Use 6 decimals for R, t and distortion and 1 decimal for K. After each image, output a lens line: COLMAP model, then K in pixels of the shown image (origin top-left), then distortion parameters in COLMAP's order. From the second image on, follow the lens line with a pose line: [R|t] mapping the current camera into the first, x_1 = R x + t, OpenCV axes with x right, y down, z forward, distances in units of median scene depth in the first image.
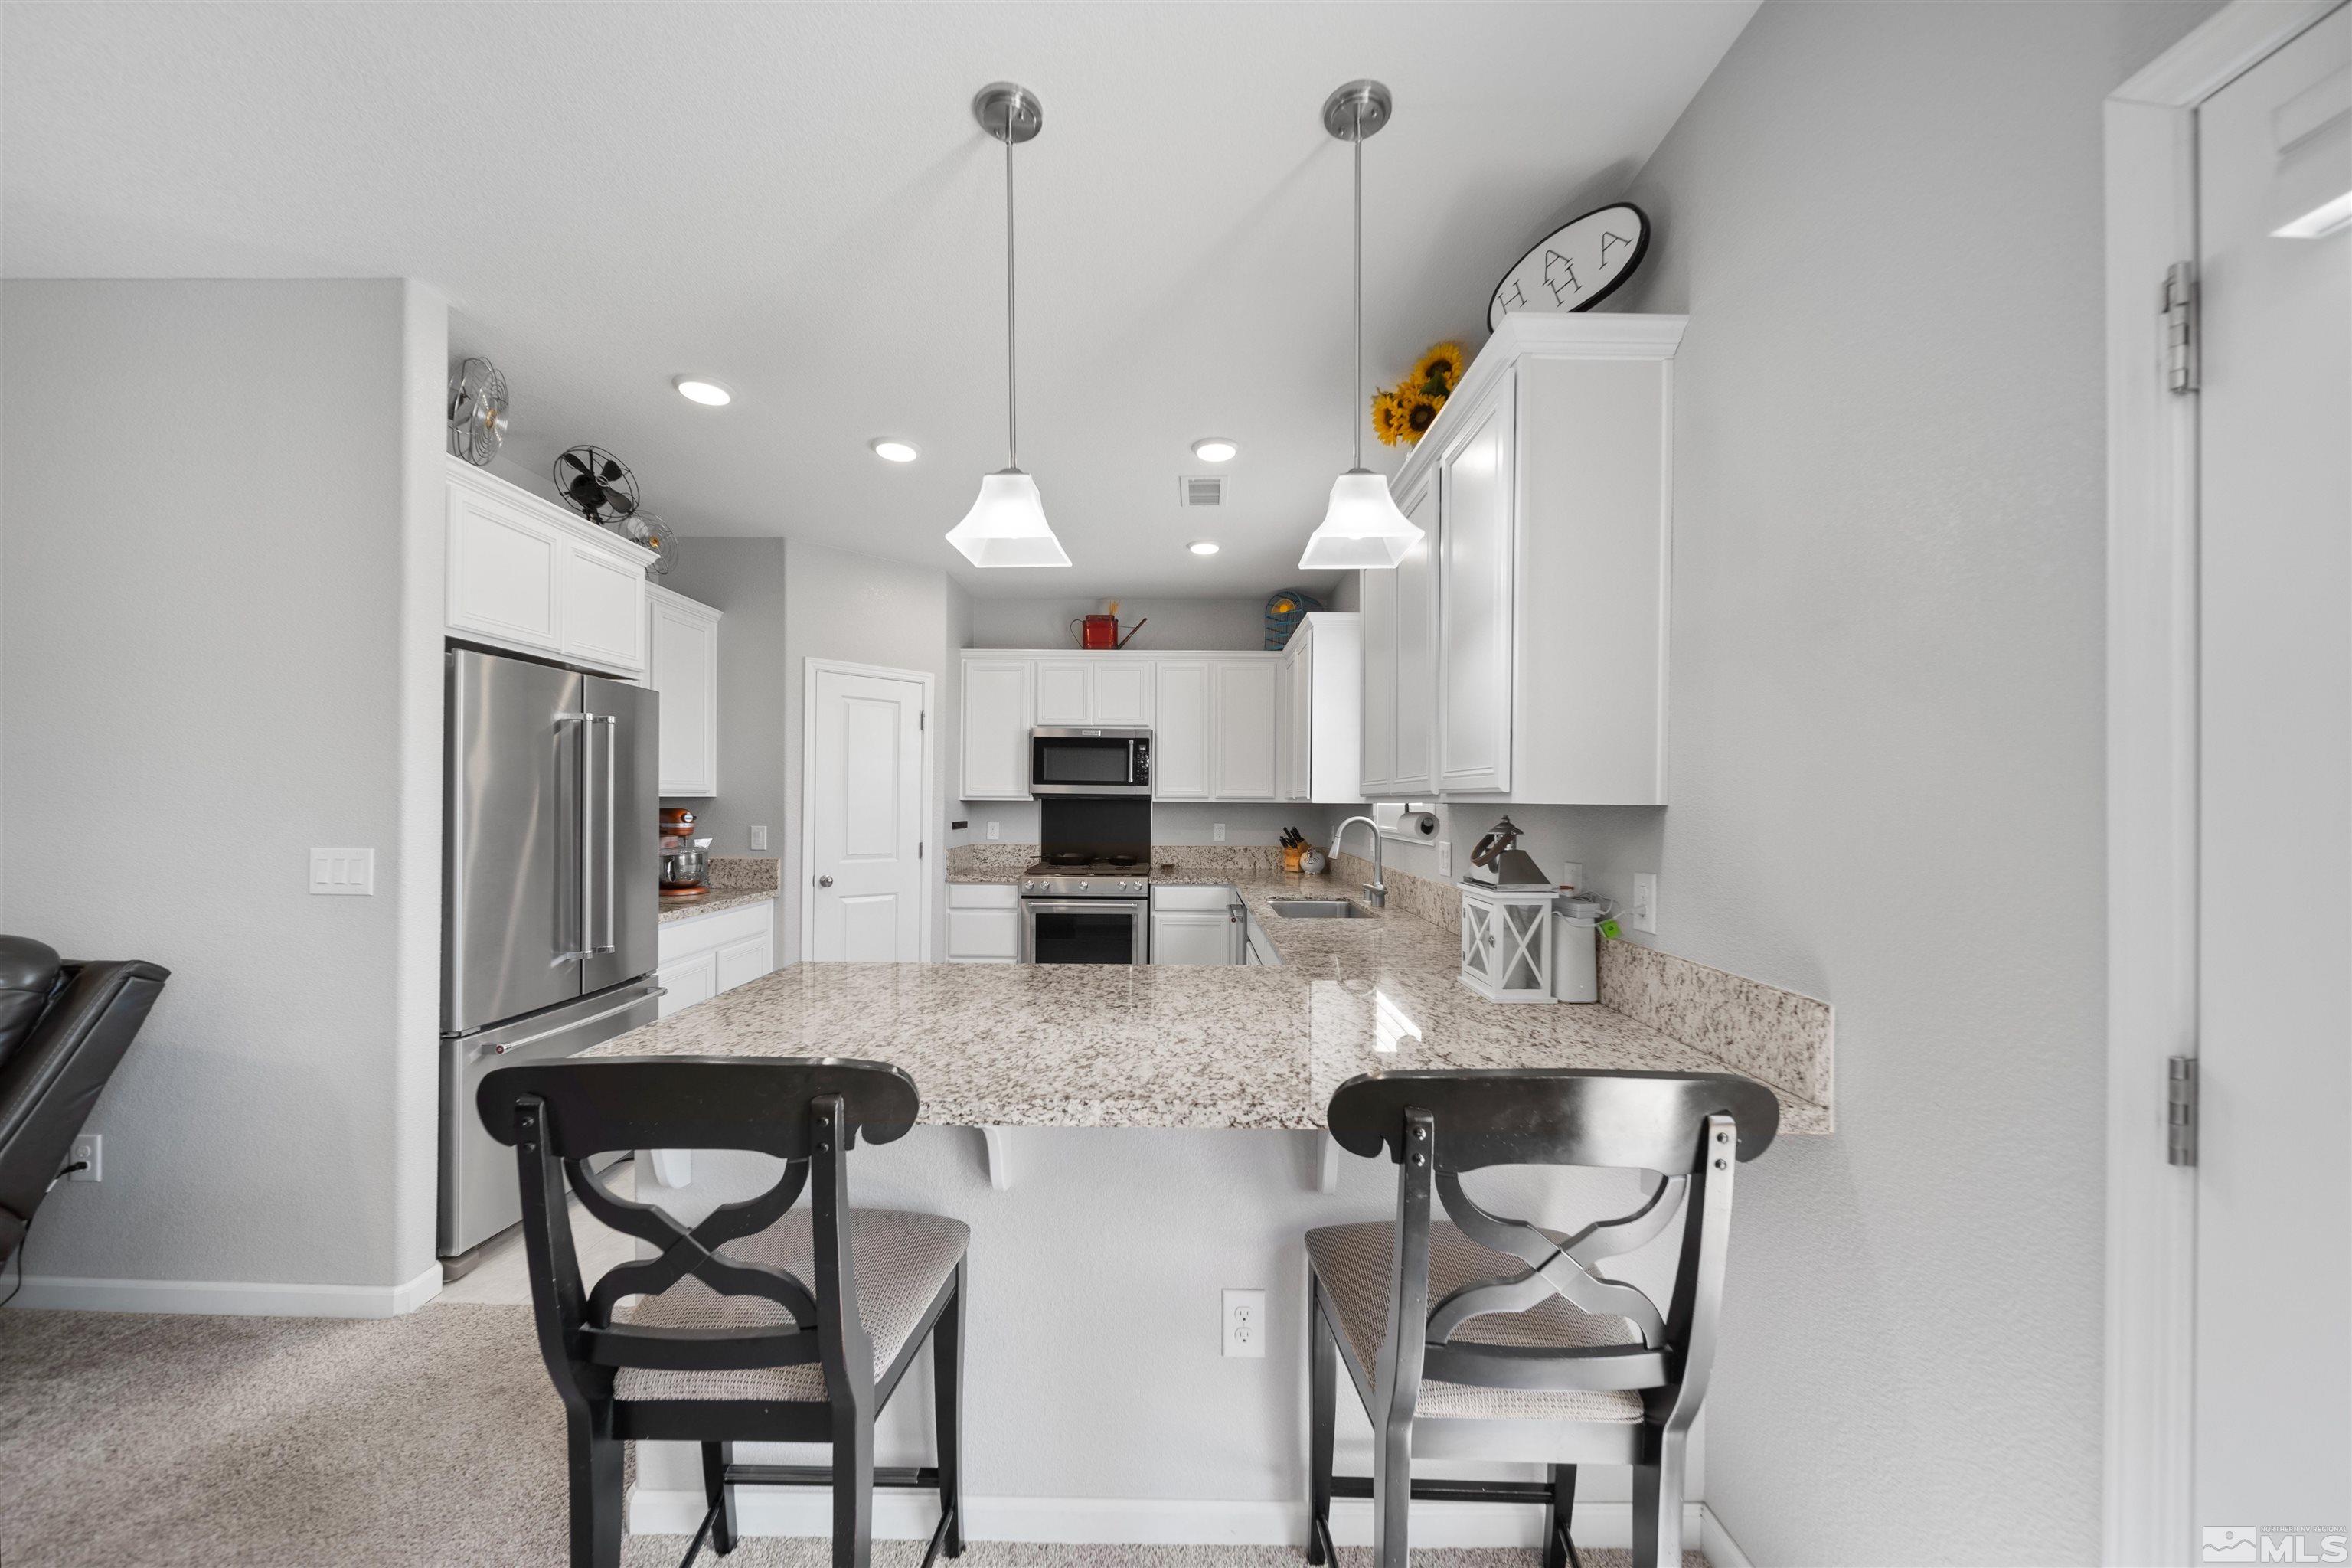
lens RADIAL K [[848.9, 0, 1171.0], [0, 848.9, 801.5], [0, 0, 1]] dist [0.000723, 0.000018]
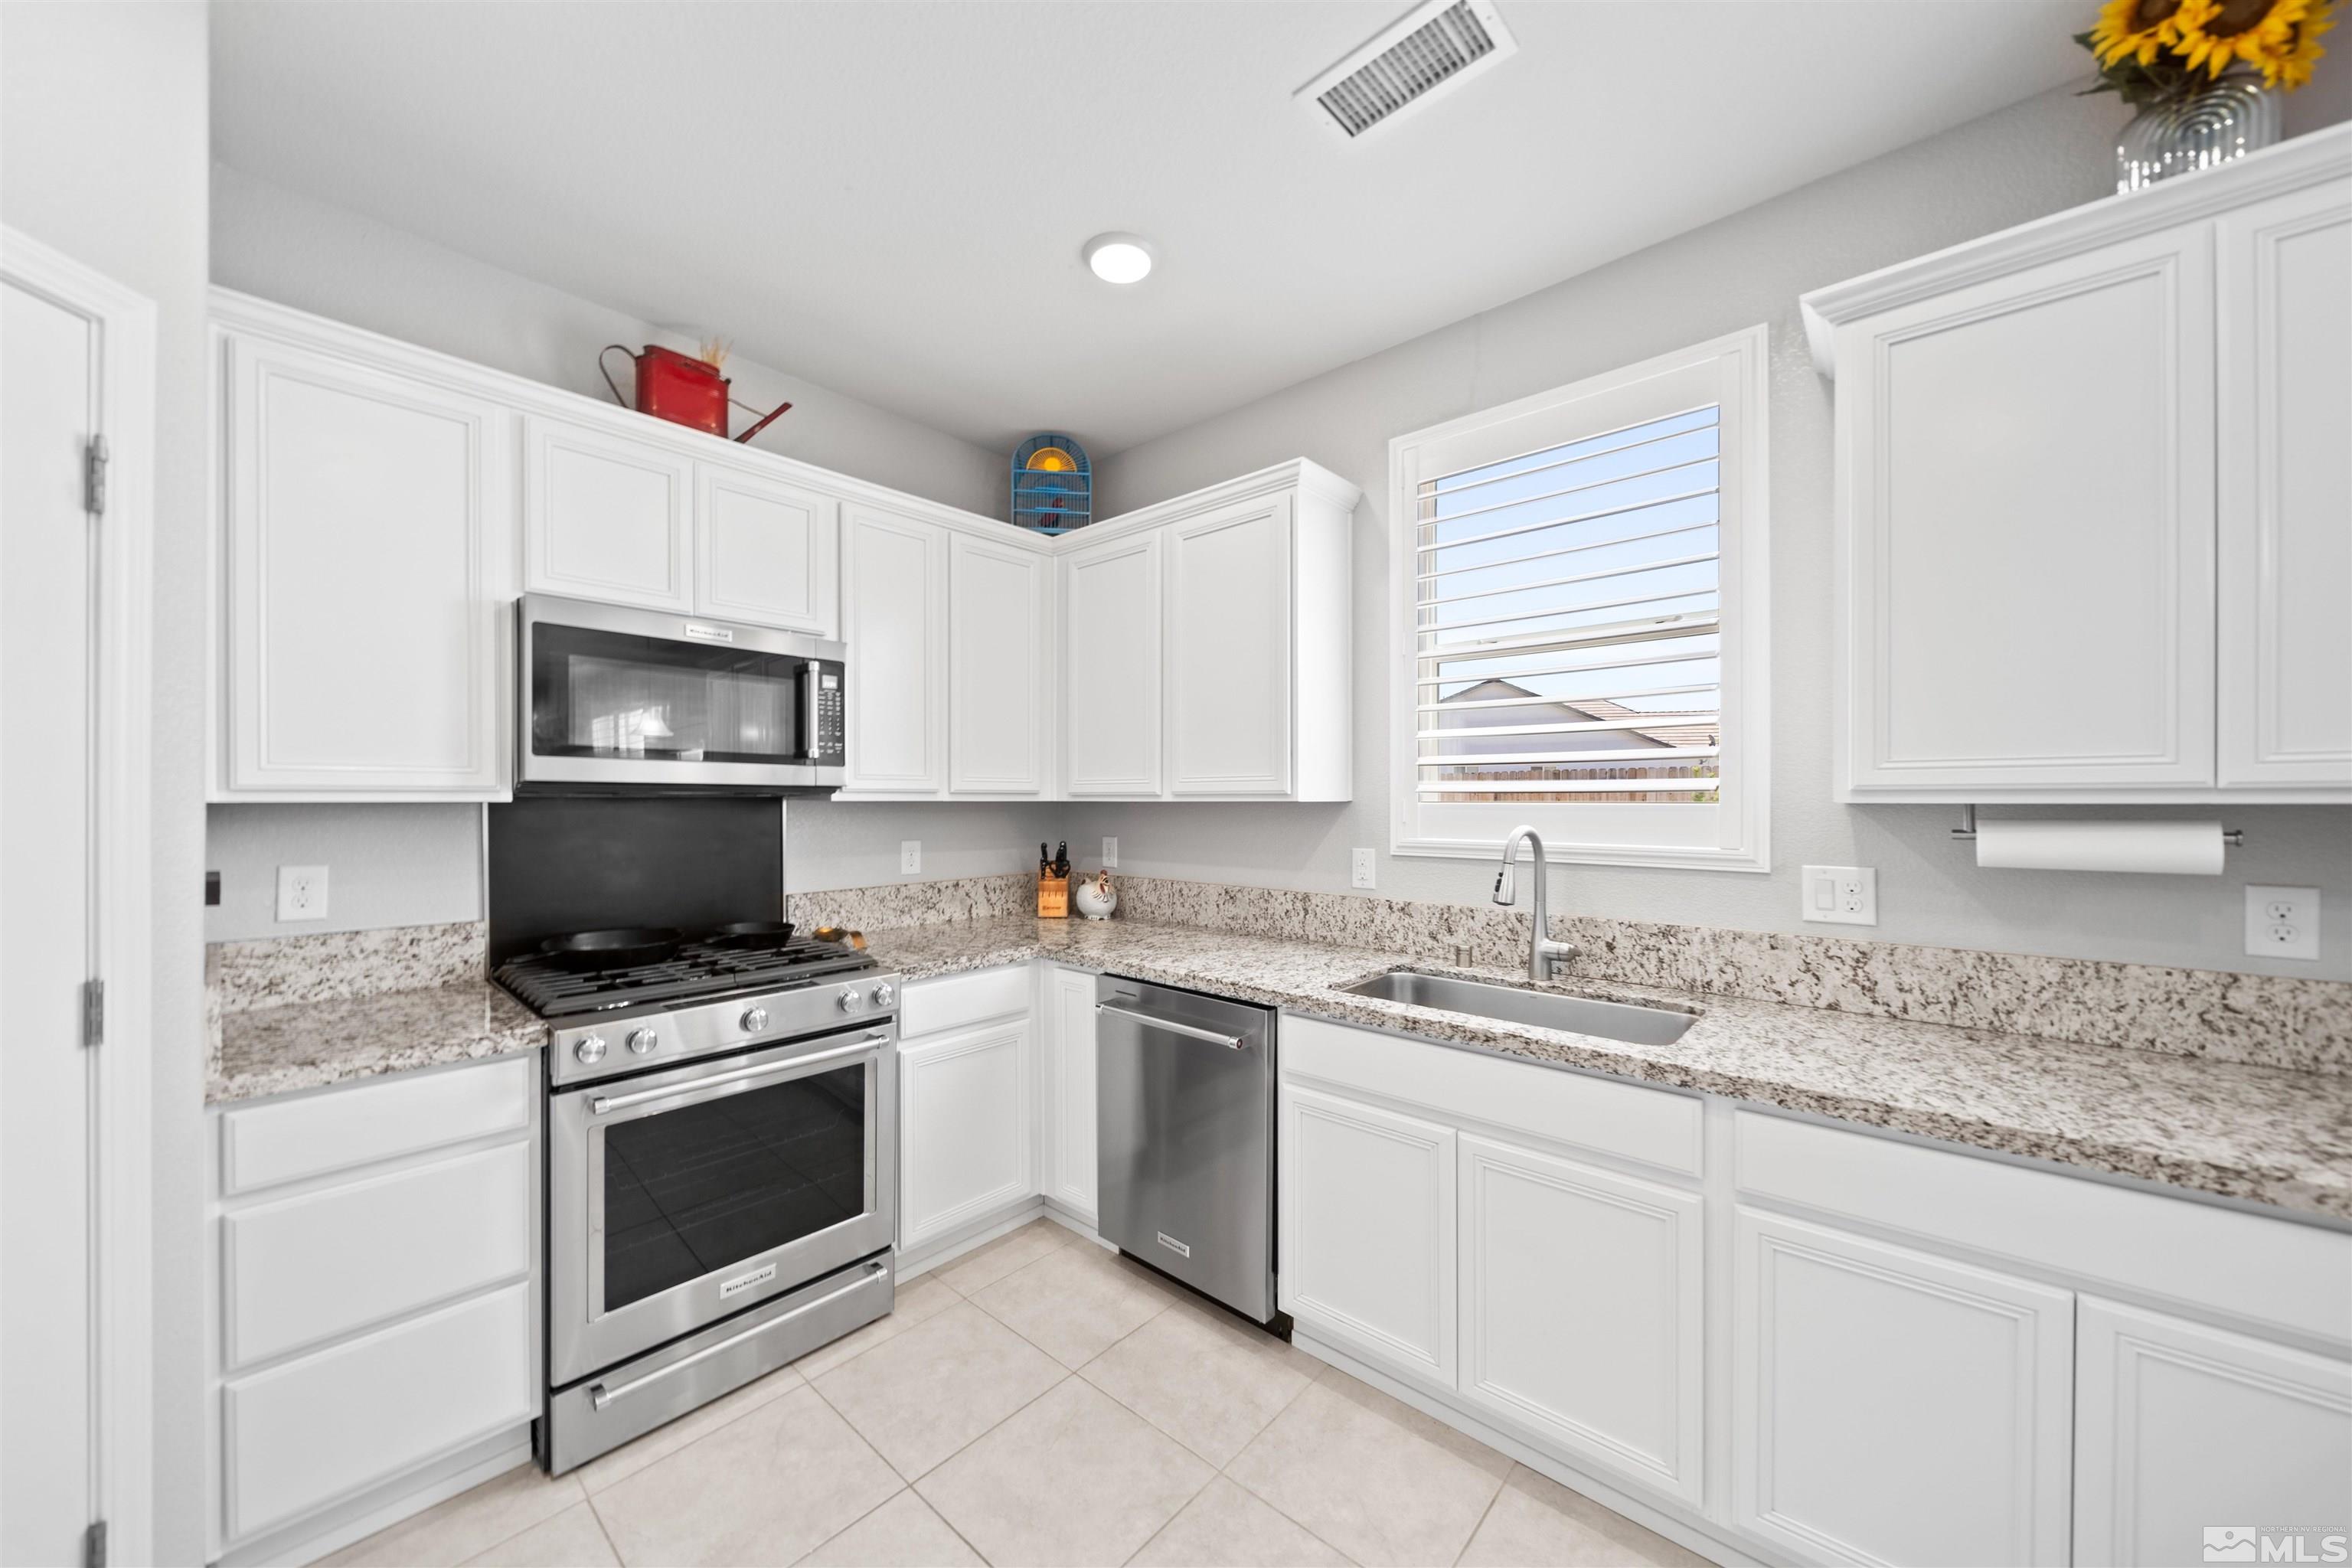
lens RADIAL K [[848.9, 0, 1171.0], [0, 848.9, 801.5], [0, 0, 1]] dist [0.000723, 0.000018]
pose [[0.654056, -0.009117, 0.756391, -0.251990], [0.001320, 0.999940, 0.010911, -0.004429], [-0.756445, -0.006138, 0.654029, 0.557627]]
